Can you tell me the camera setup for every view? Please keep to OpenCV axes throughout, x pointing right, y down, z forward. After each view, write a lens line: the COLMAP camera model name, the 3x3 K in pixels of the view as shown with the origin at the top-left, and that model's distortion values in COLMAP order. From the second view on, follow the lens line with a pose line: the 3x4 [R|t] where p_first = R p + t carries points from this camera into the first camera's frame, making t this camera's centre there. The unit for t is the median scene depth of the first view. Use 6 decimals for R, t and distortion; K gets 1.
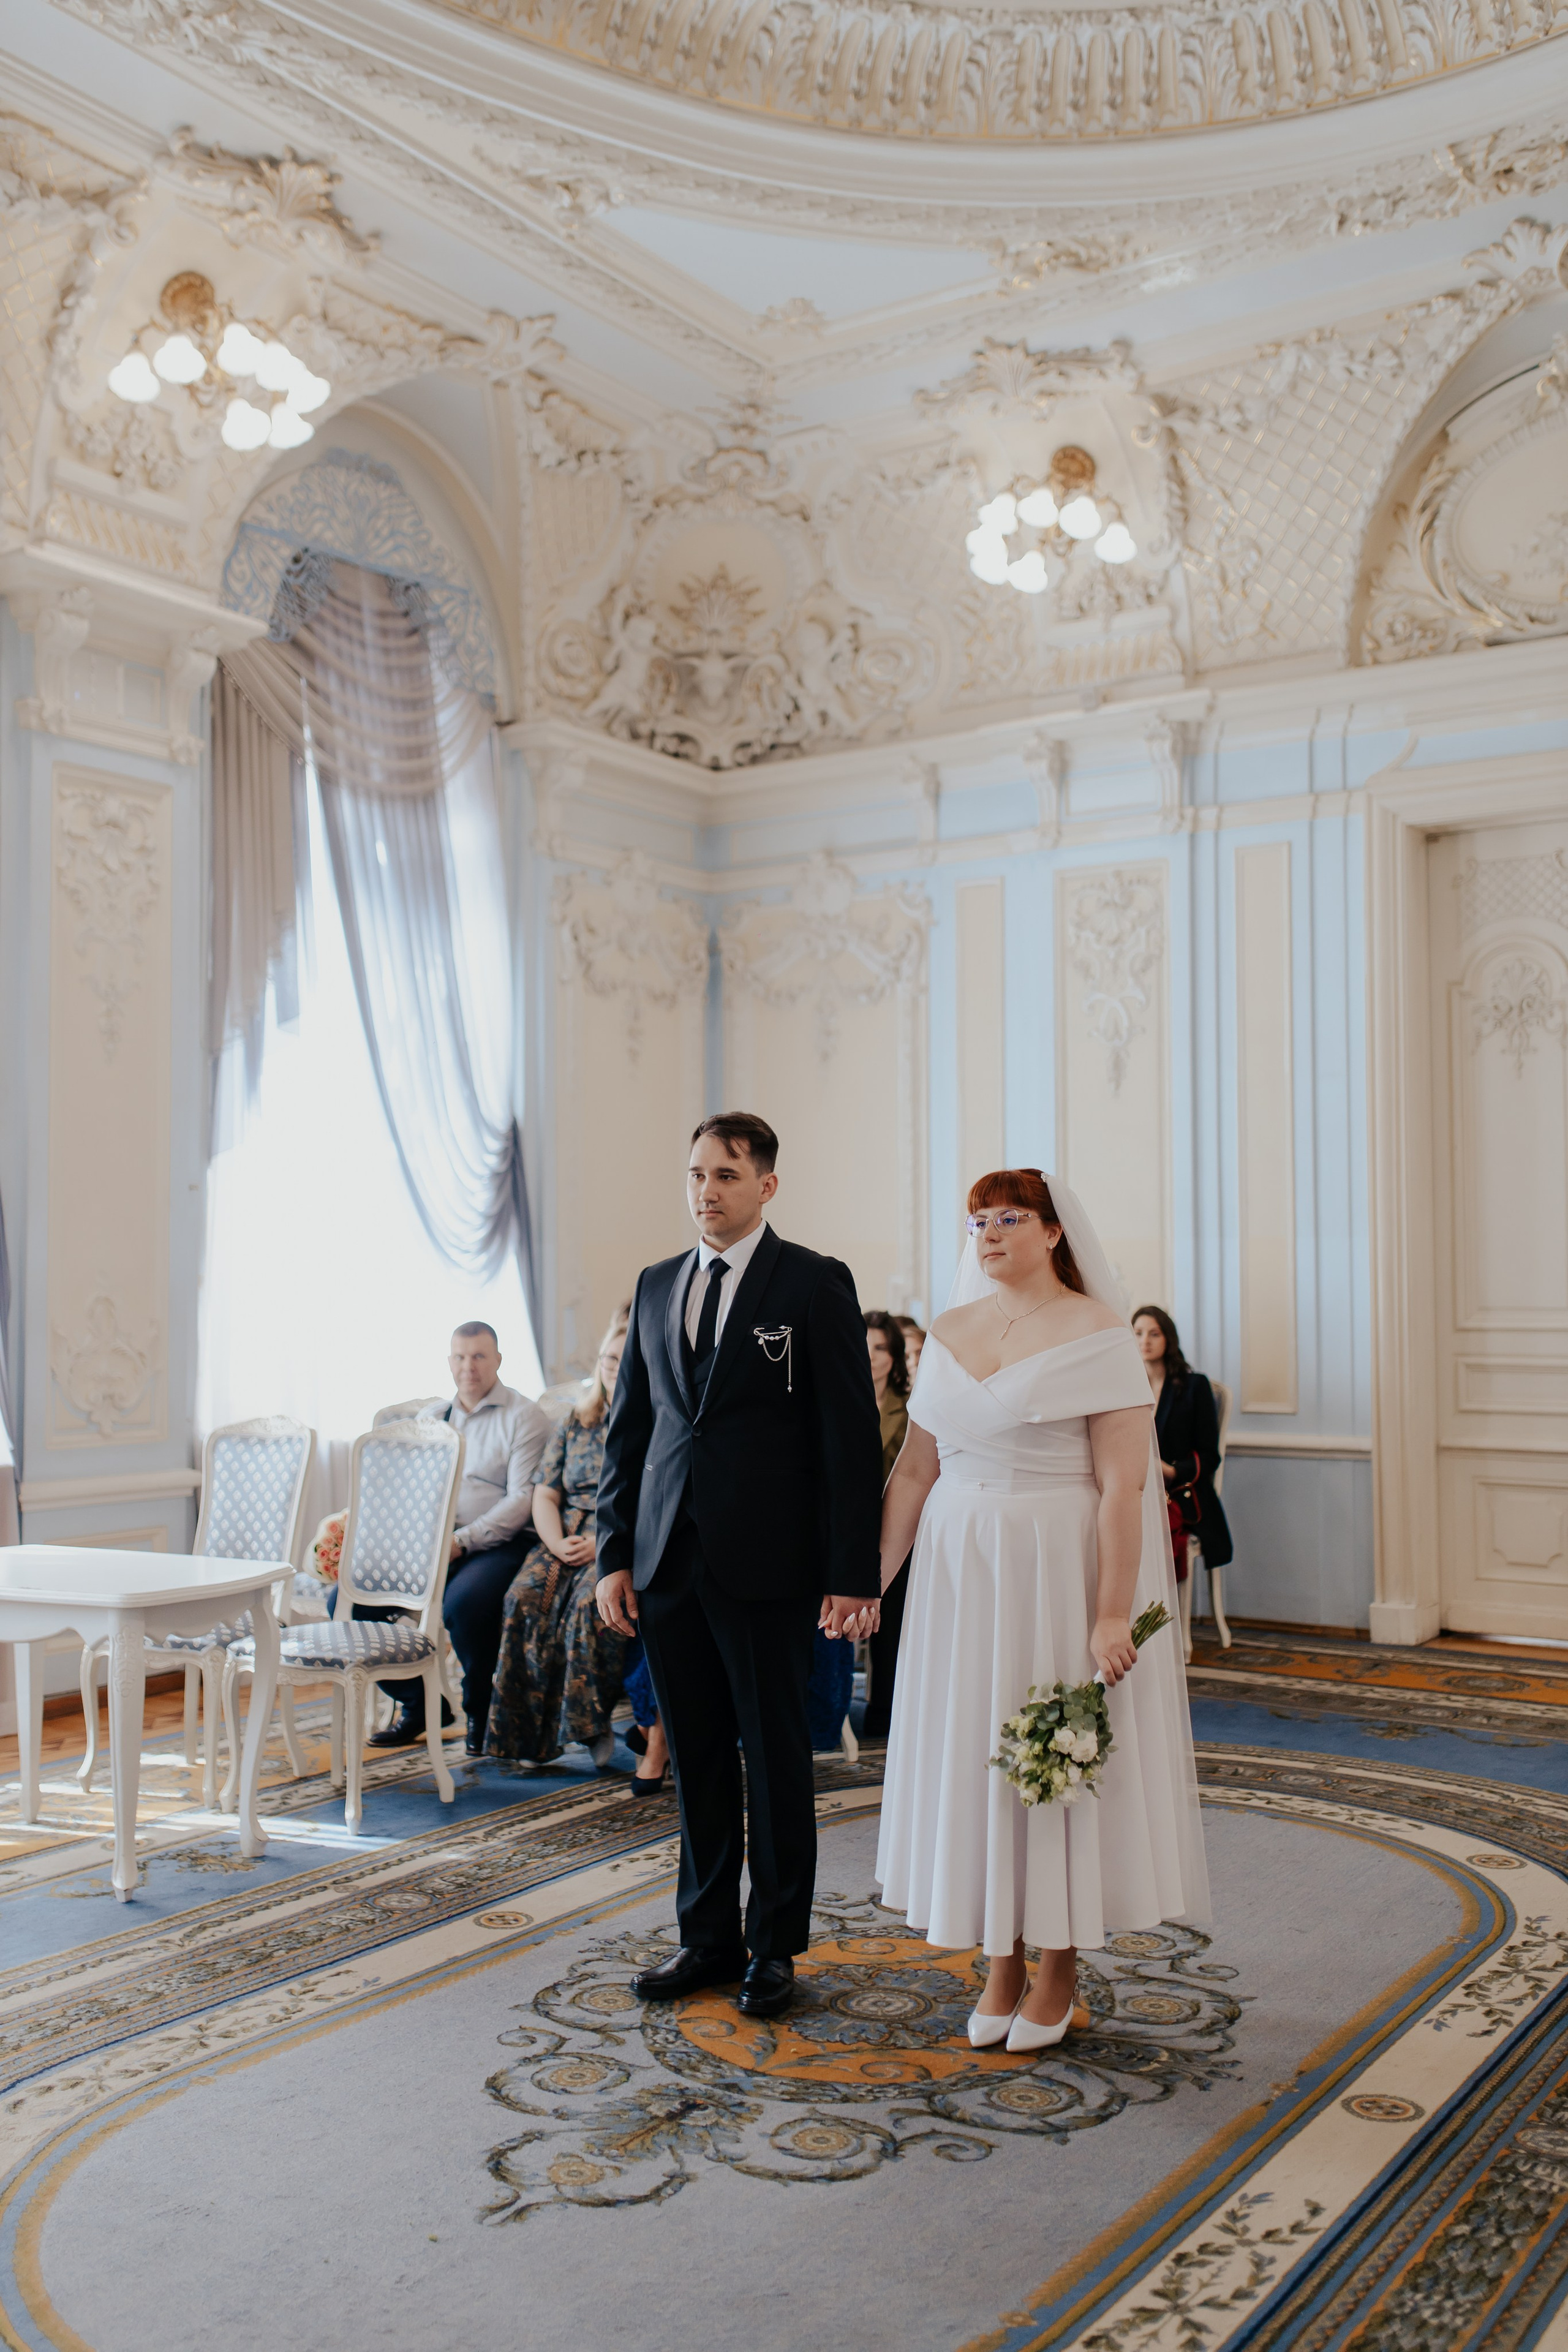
lens RADIAL K [[2337.7, 0, 730.5], [0, 2337.7, 1188.1], [0, 0, 1]] dist [0.039225, 0.000000]
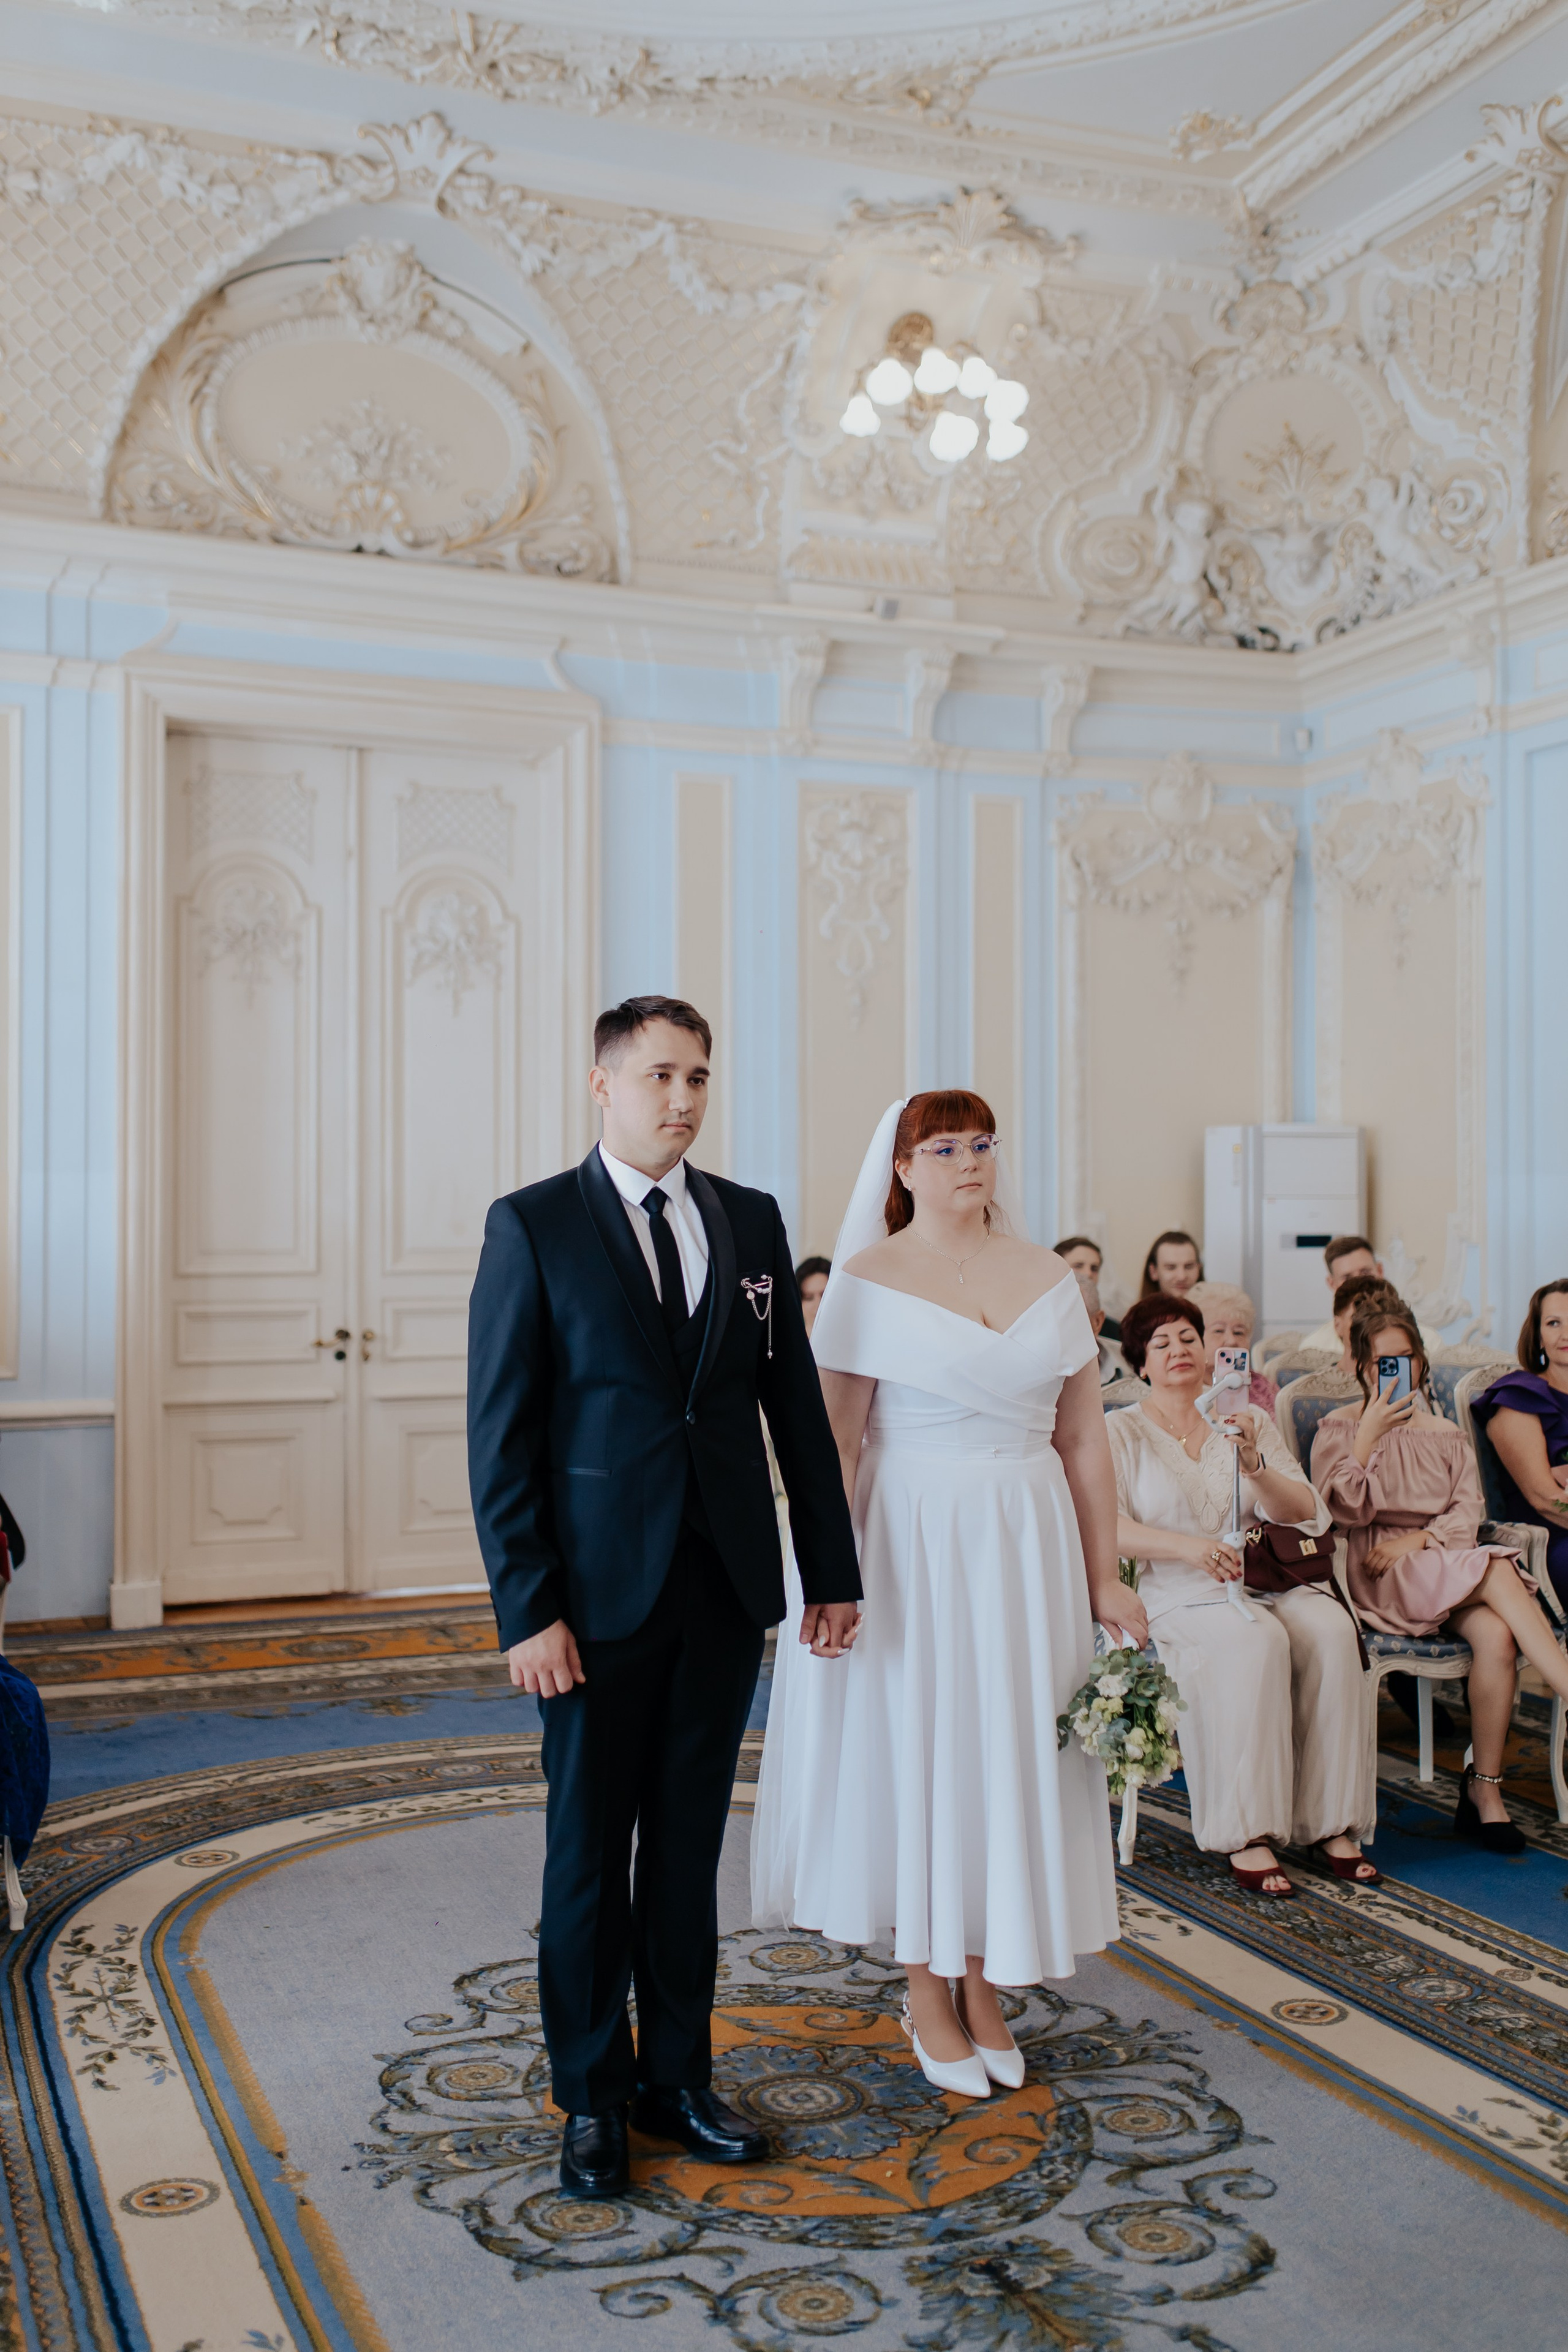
lens RADIAL K [[2337.7, 0, 804.0], [0, 2337.7, 1191.8], [0, 0, 1]] dist [0.039225, 0.000000]
pose [[0.514274, 0.012881, 0.857529, -0.368592], [-0.033213, 0.999436, 0.004905, 0.015482], [-0.856983, -0.031004, 0.514412, 0.336177]]
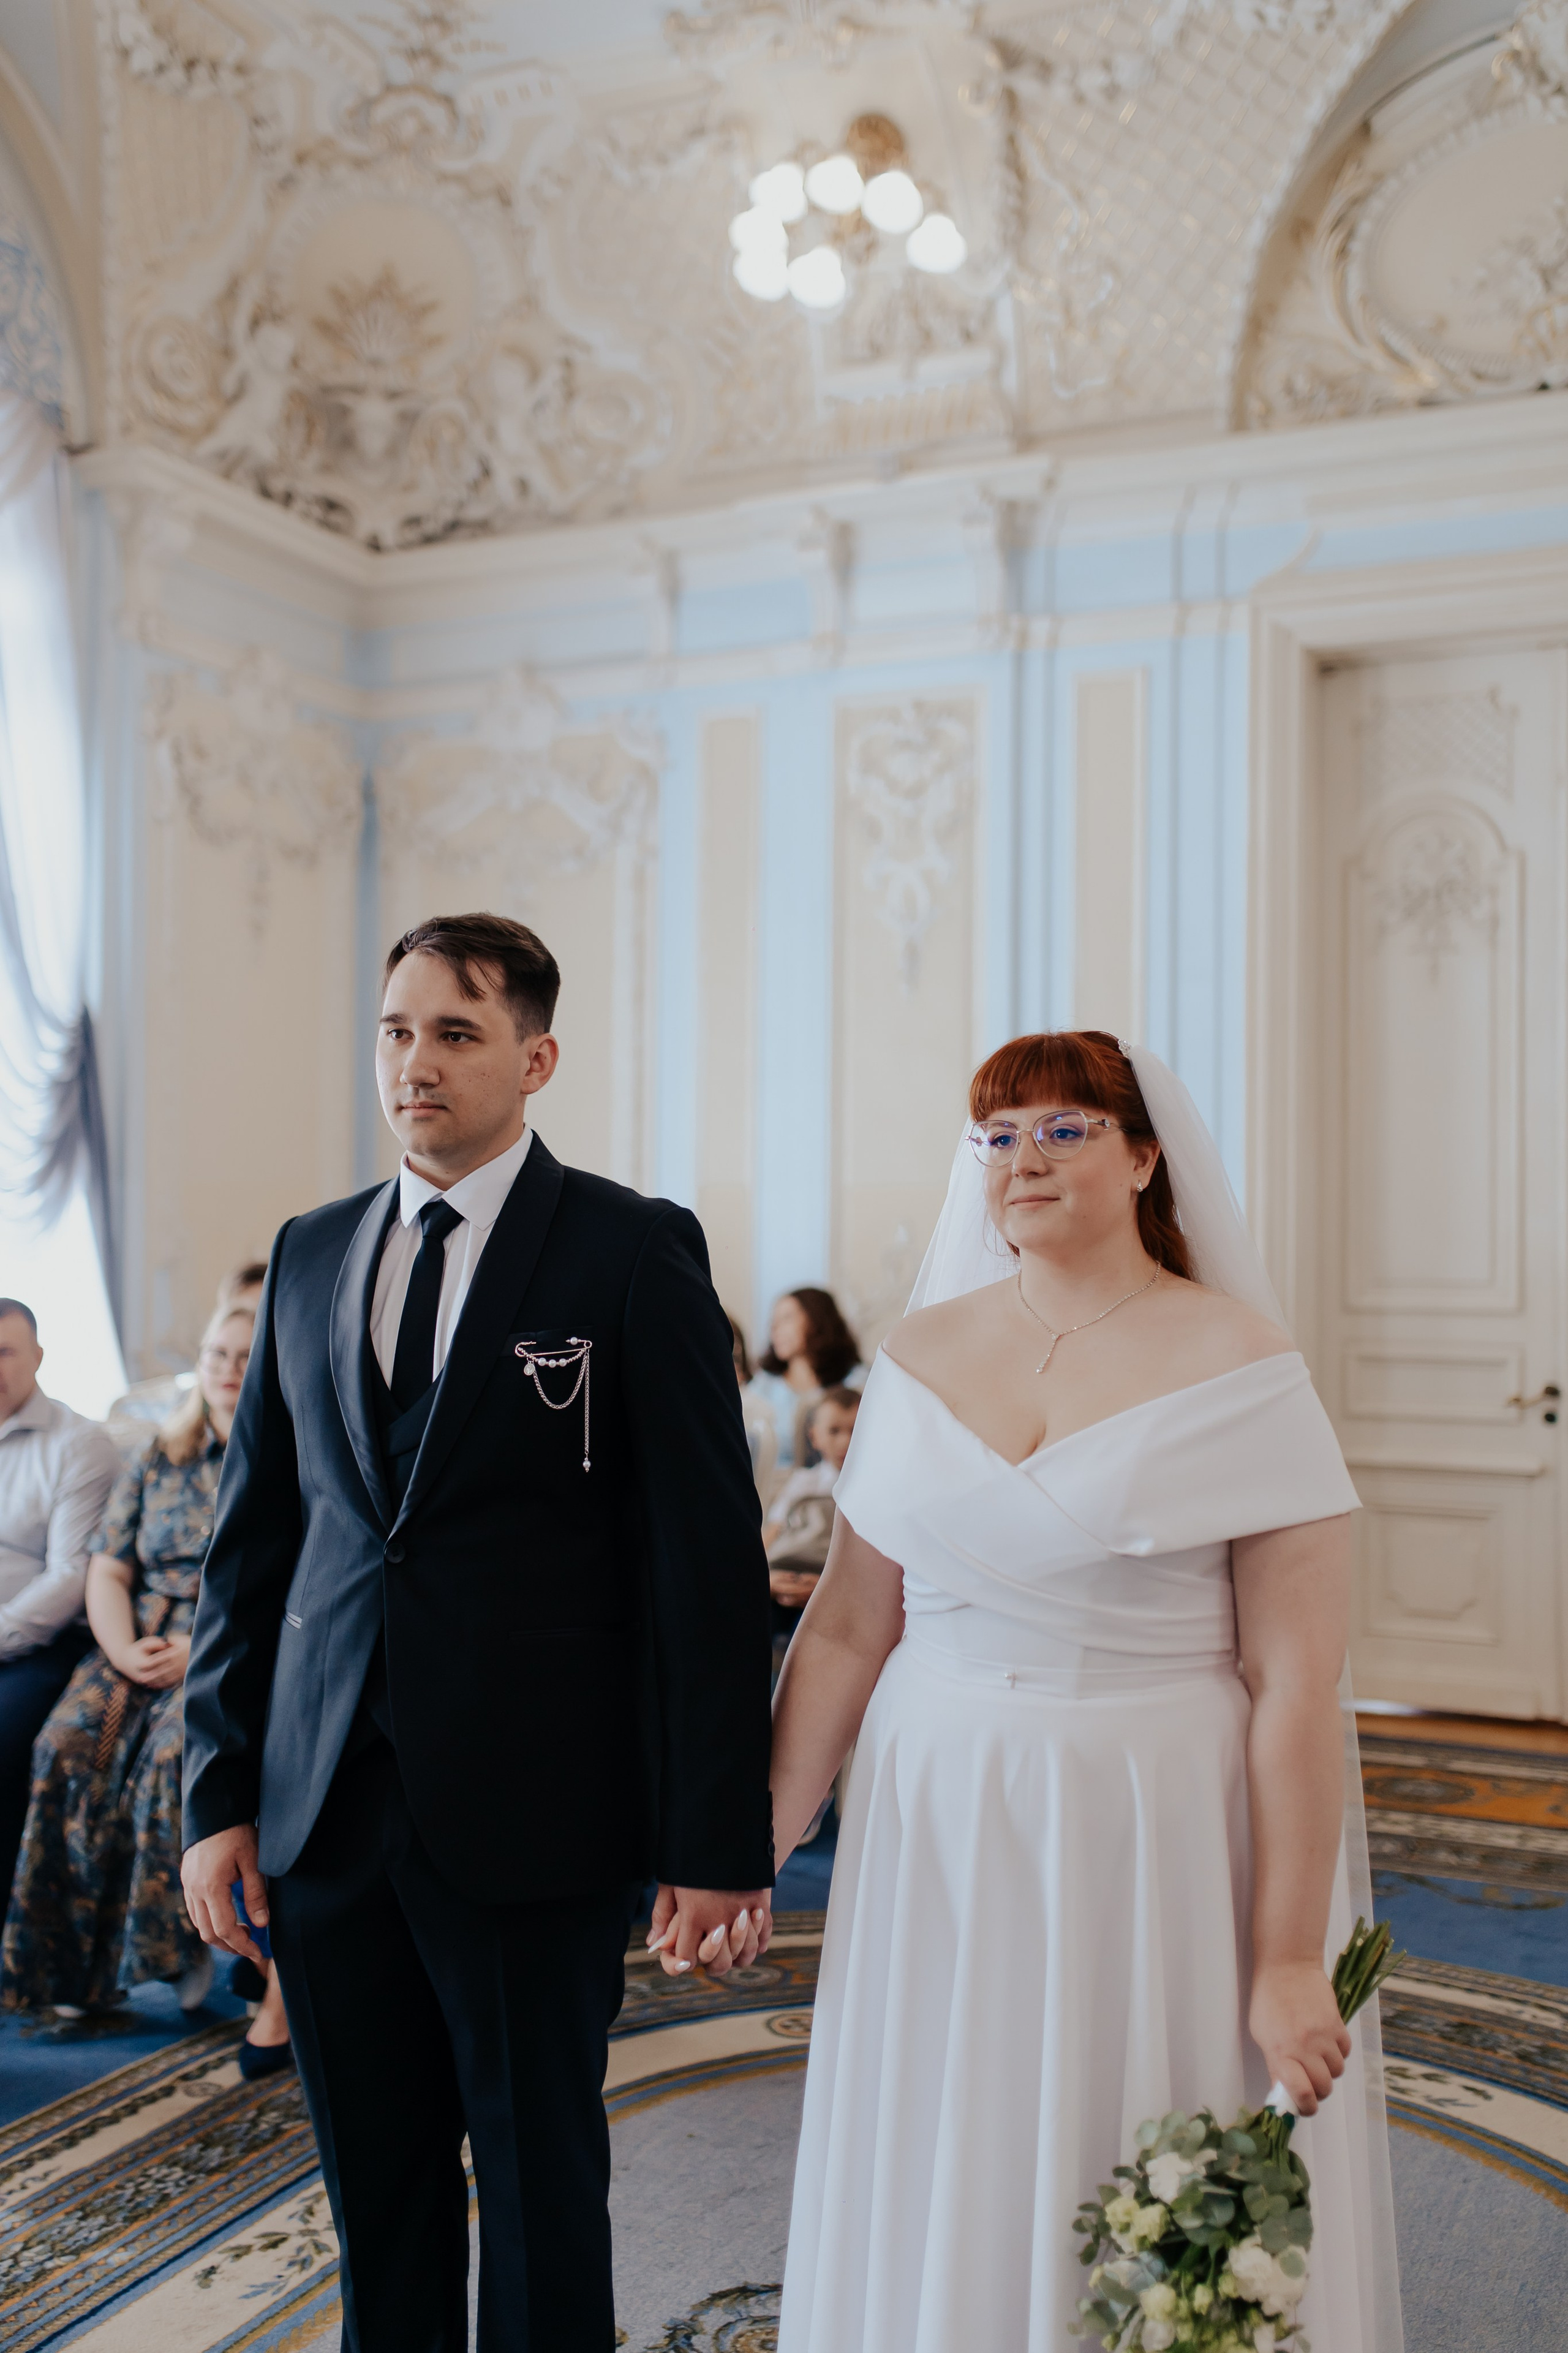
lens RADIAL K [[2338.5, 0, 776.8], [0, 2338.5, 1178.8], [0, 0, 1]] dist [0.039225, 0.000000]
pose [[0.983545, 0.015783, 0.179974, -0.014479], [-0.018776, 0.999712, 0.014936, 0.009748], [-0.179686, -0.018070, 0.983558, 0.290508]]
